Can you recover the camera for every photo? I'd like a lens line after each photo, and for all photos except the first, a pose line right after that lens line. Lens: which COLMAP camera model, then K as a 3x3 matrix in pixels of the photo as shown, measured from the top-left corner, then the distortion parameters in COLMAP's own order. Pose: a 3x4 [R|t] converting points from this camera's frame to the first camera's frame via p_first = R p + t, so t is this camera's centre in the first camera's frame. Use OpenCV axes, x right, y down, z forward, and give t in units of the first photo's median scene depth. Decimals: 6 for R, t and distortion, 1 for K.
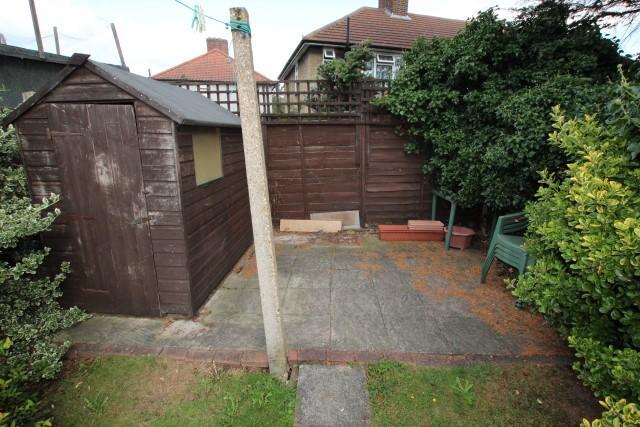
lens RADIAL K [[302.9, 0, 320.0], [0, 302.9, 213.5], [0, 0, 1]] dist [-0.002566, -0.000686]
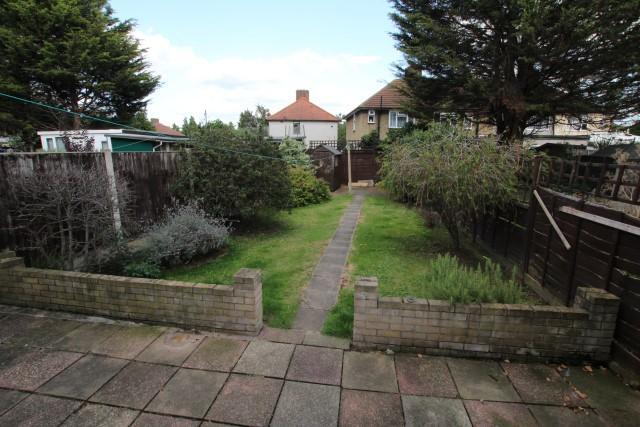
lens RADIAL K [[302.9, 0, 320.0], [0, 302.9, 213.5], [0, 0, 1]] dist [-0.002566, -0.000686]
pose [[0.985514, 0.036453, -0.165632, 0.113698], [-0.044837, 0.997881, -0.047159, 0.510301], [0.163562, 0.053902, 0.985059, -2.153717]]
